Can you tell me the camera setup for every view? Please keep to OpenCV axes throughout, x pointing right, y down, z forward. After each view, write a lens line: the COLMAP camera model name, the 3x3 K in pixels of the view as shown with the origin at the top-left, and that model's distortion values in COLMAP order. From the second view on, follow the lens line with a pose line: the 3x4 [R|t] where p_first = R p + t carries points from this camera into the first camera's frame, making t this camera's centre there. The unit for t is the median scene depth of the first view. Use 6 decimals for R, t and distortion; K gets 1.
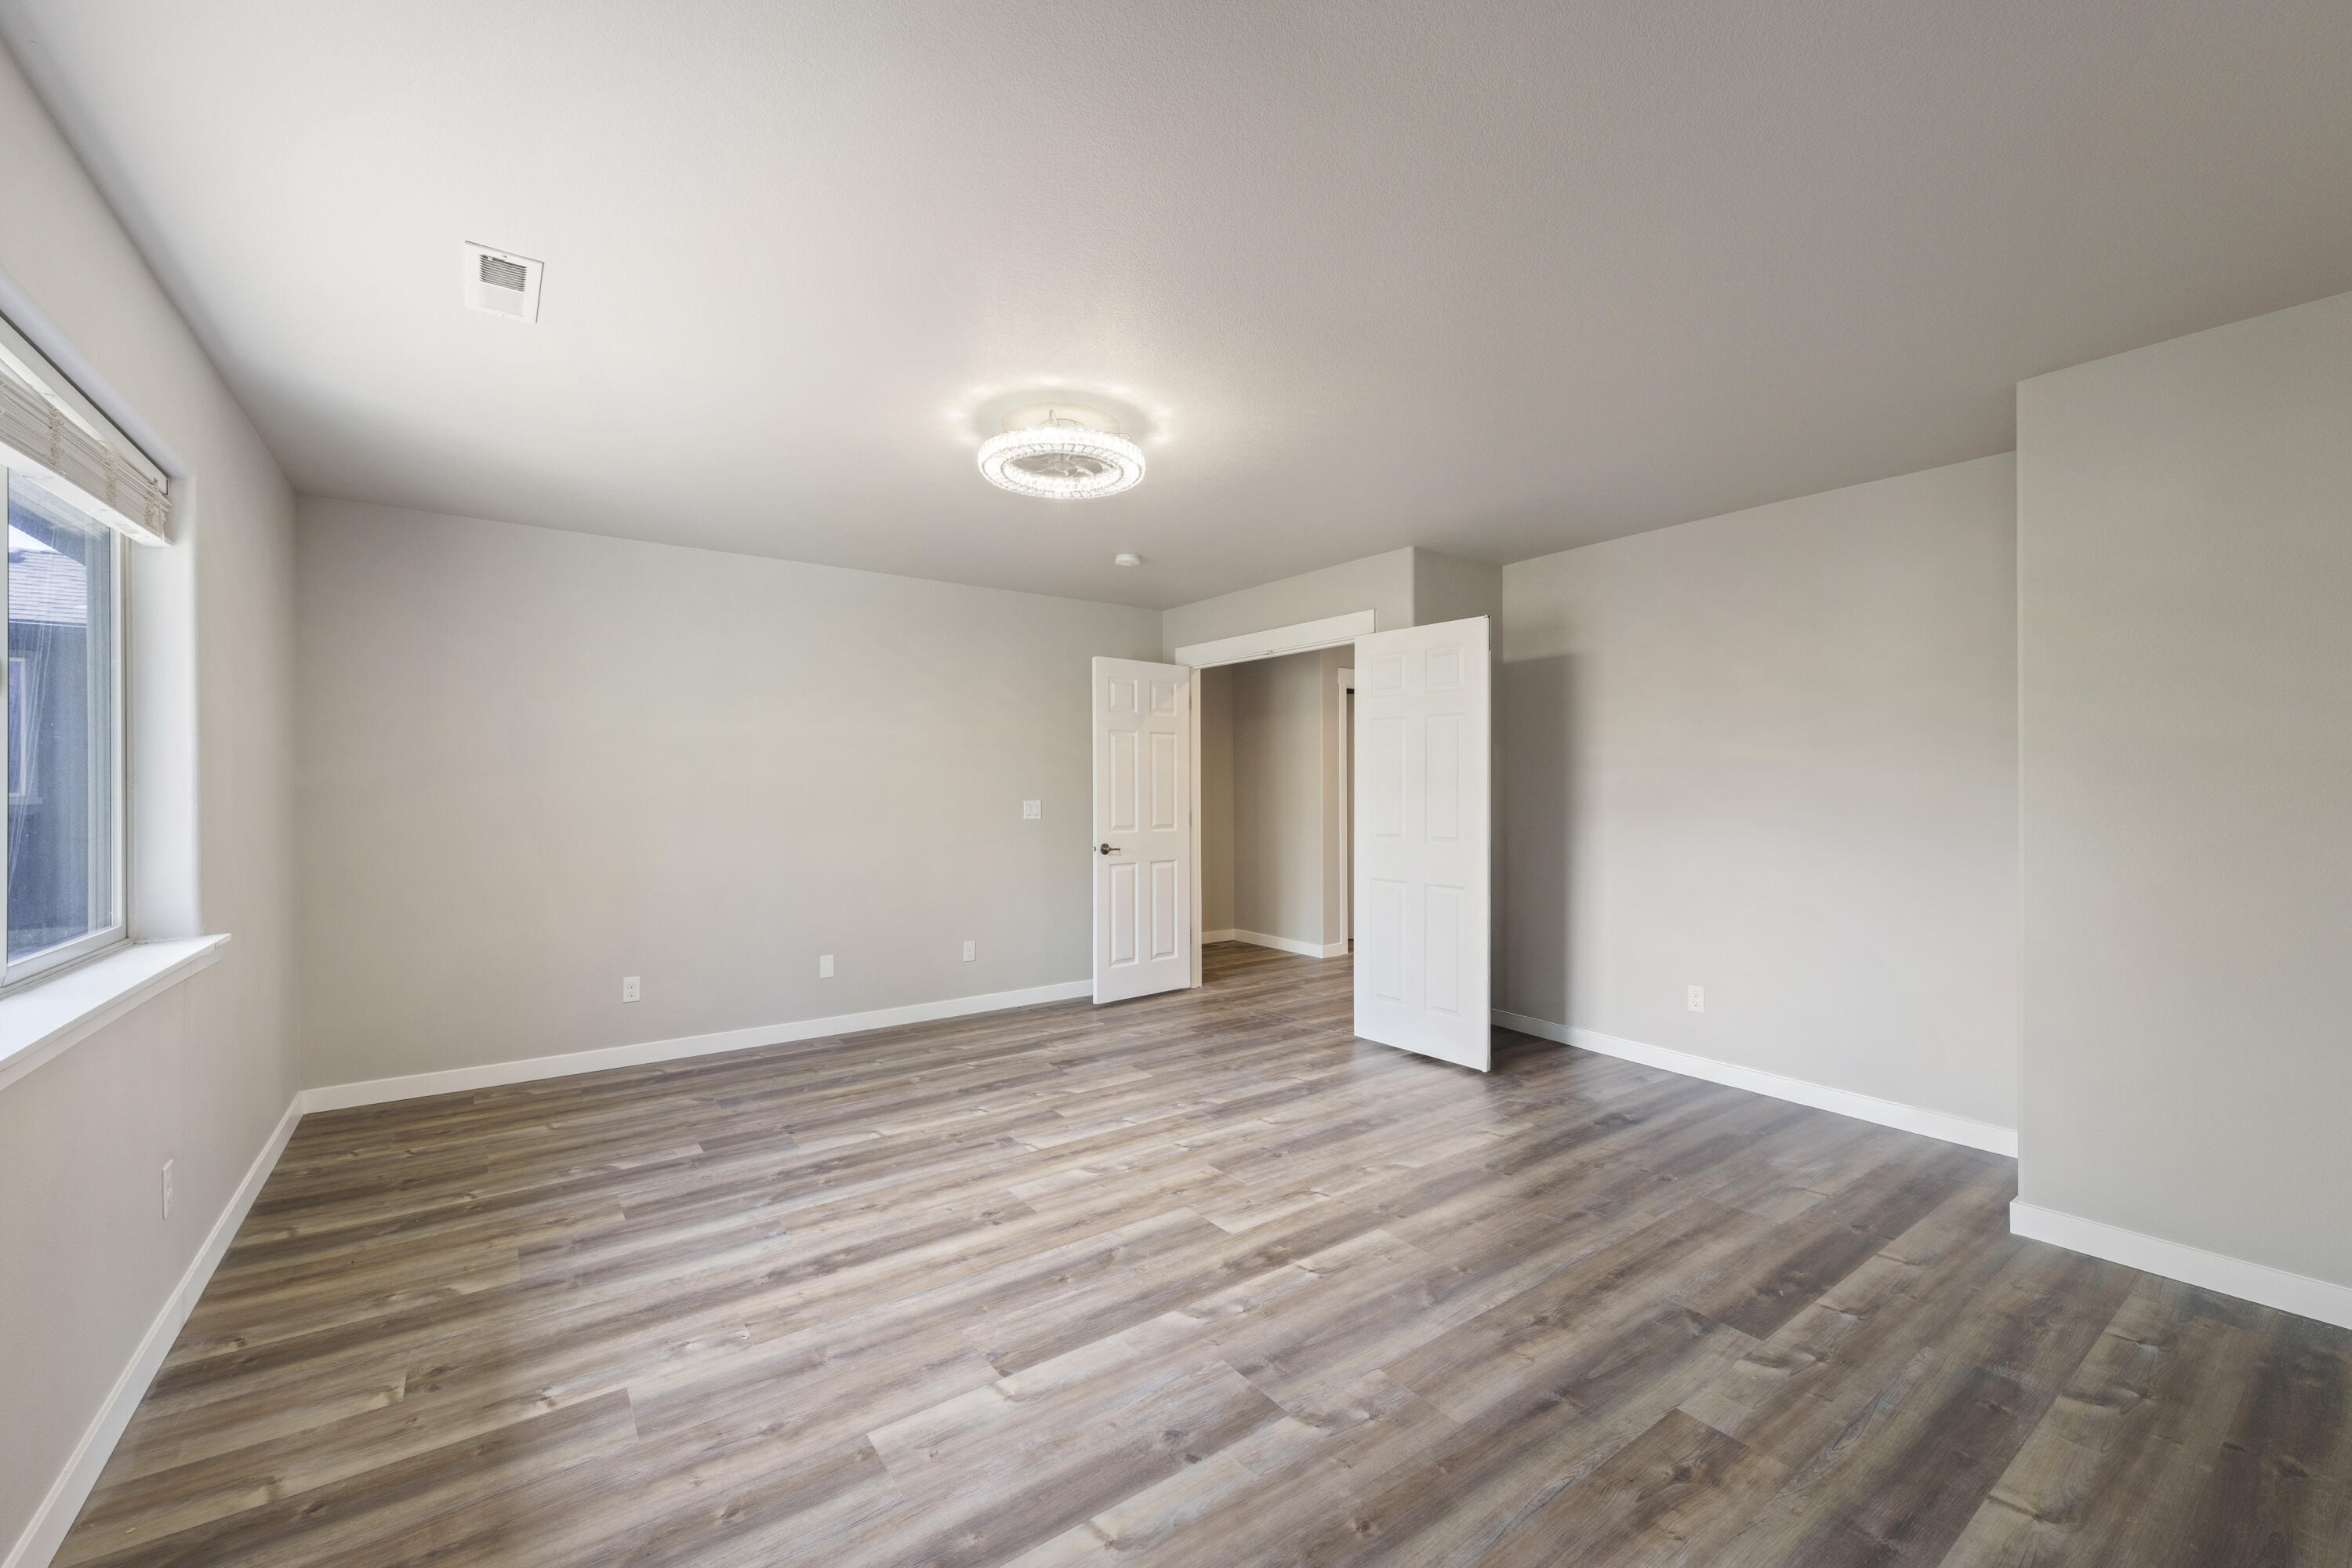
lens RADIAL K [[951.4, 0, 1184.1], [0, 951.4, 778.8], [0, 0, 1]] dist [-0.001559, -0.000053]
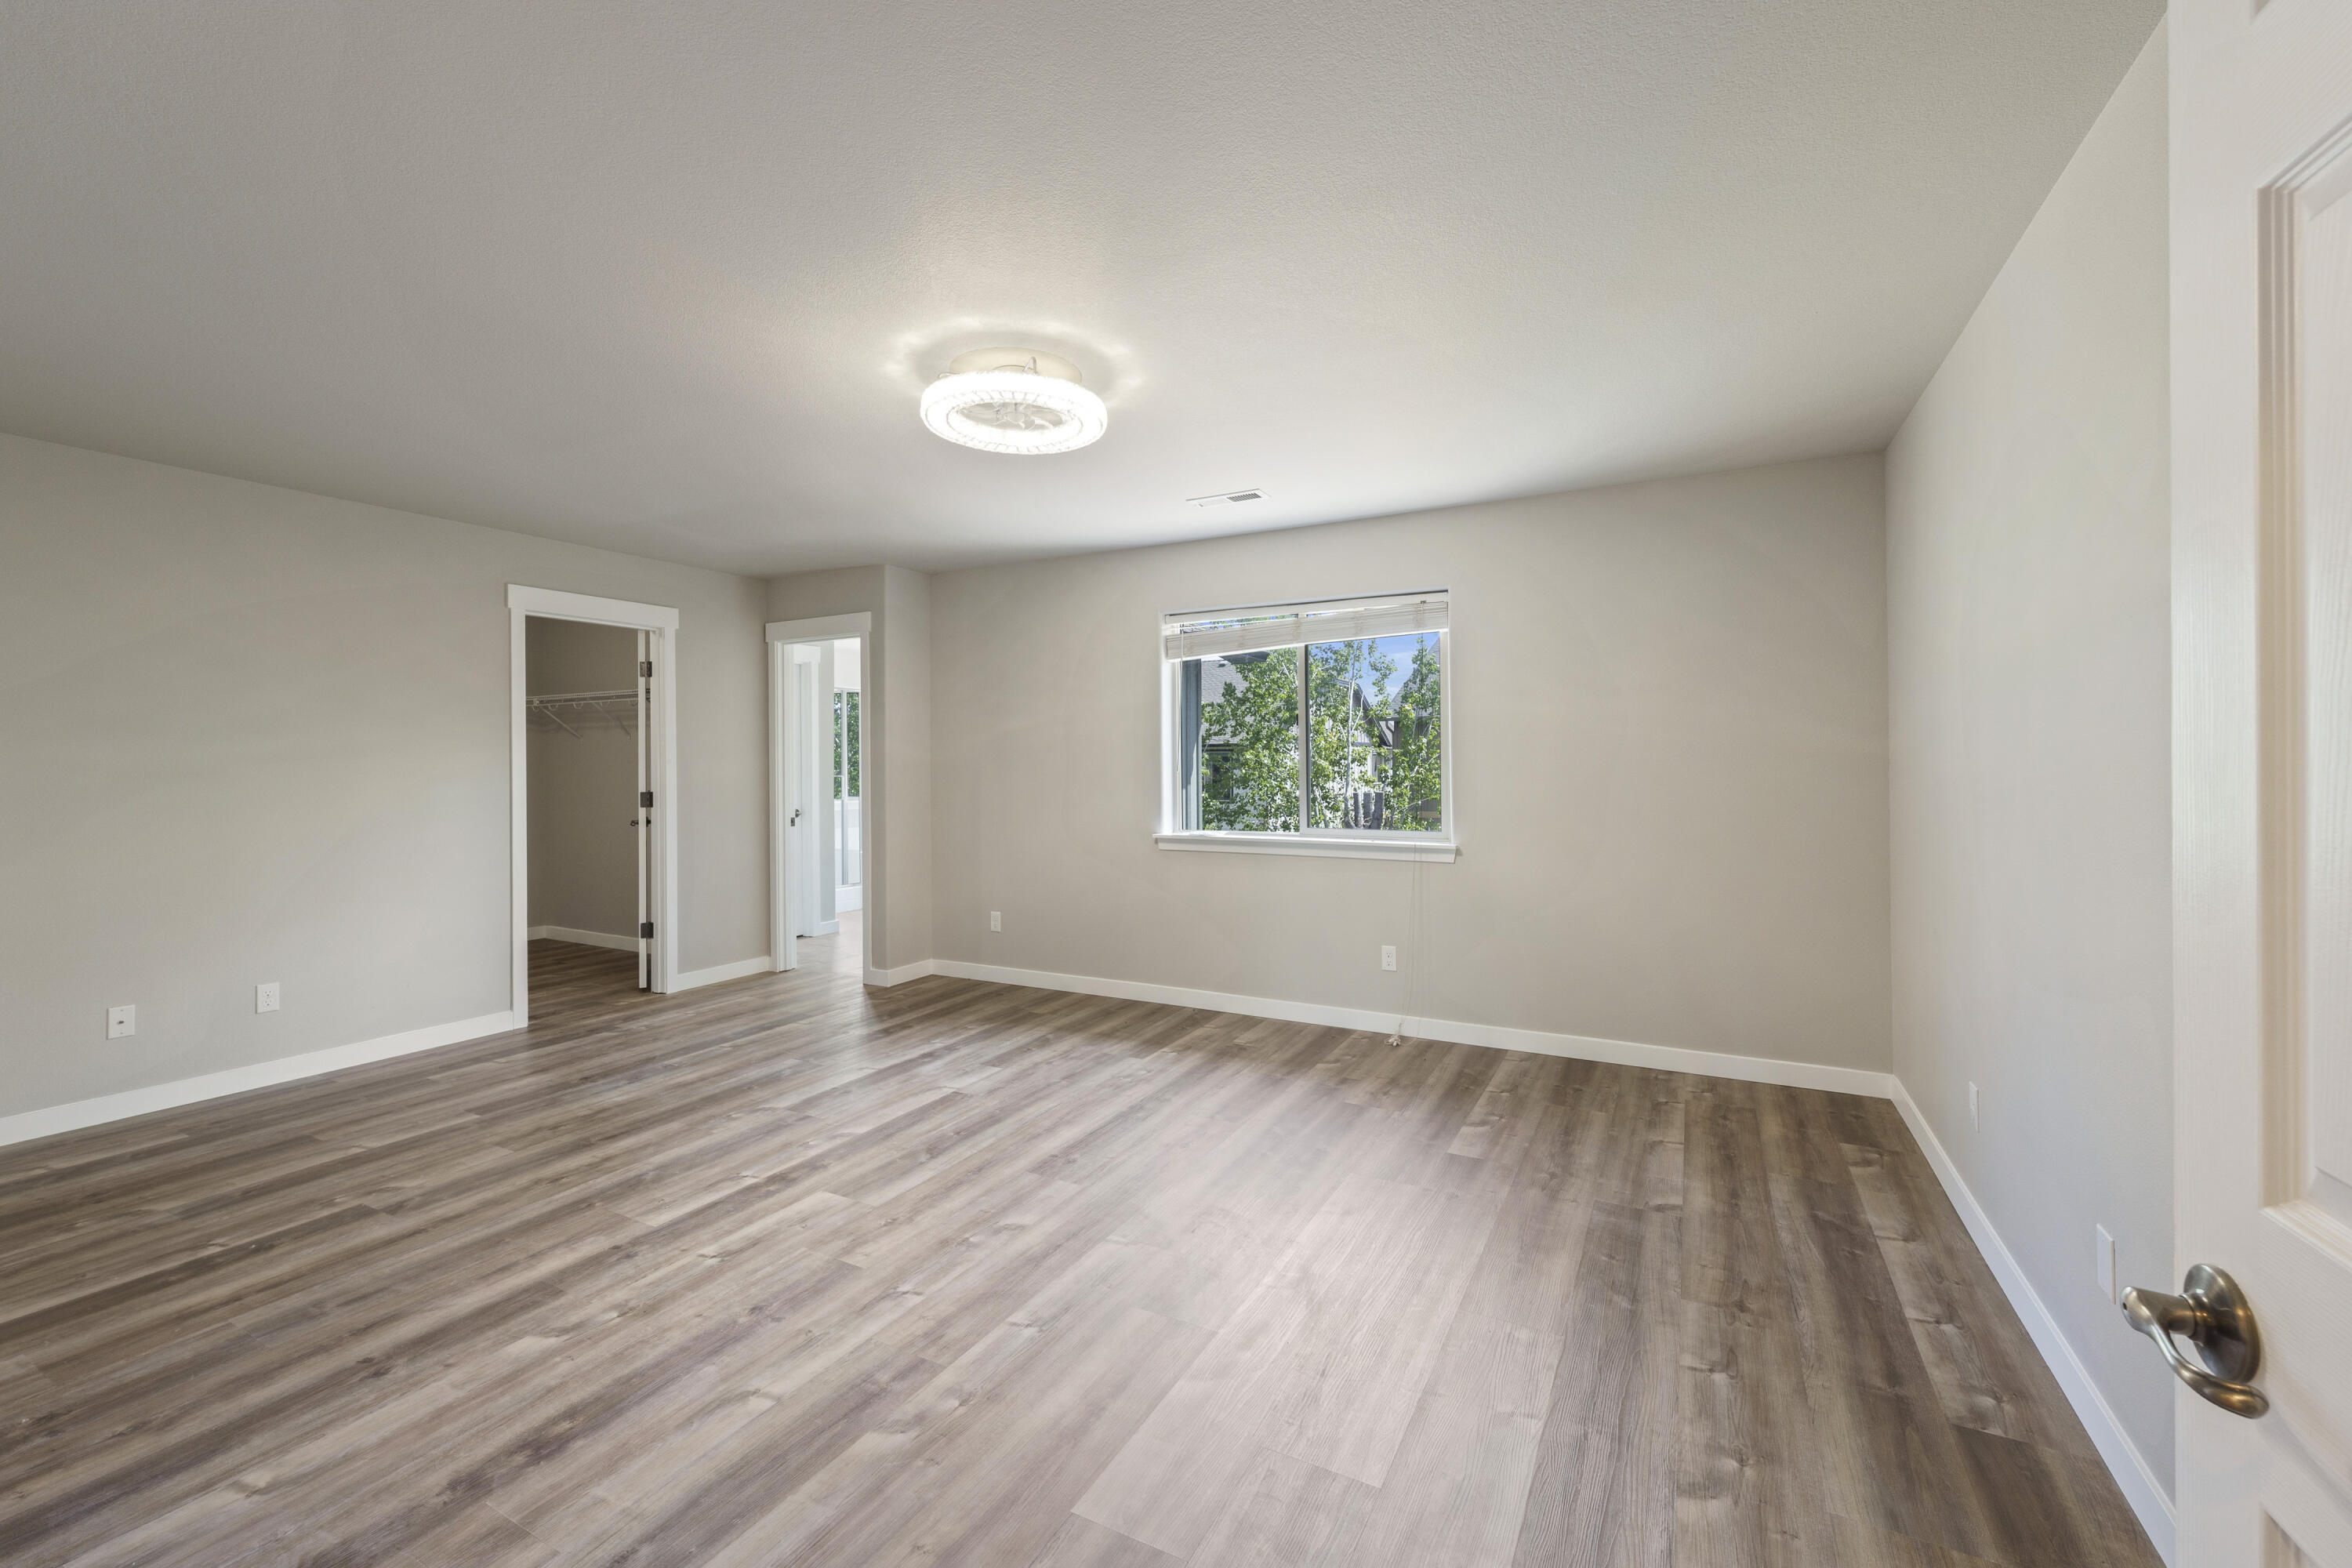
lens RADIAL K [[955.8, 0, 1176.2], [0, 955.8, 753.2], [0, 0, 1]] dist [-0.006421, -0.000206]
pose [[-0.906881, 0.002780, -0.421378, 0.139754], [0.010552, 0.999814, -0.016115, 0.029997], [0.421255, -0.019060, -0.906742, 2.169632]]
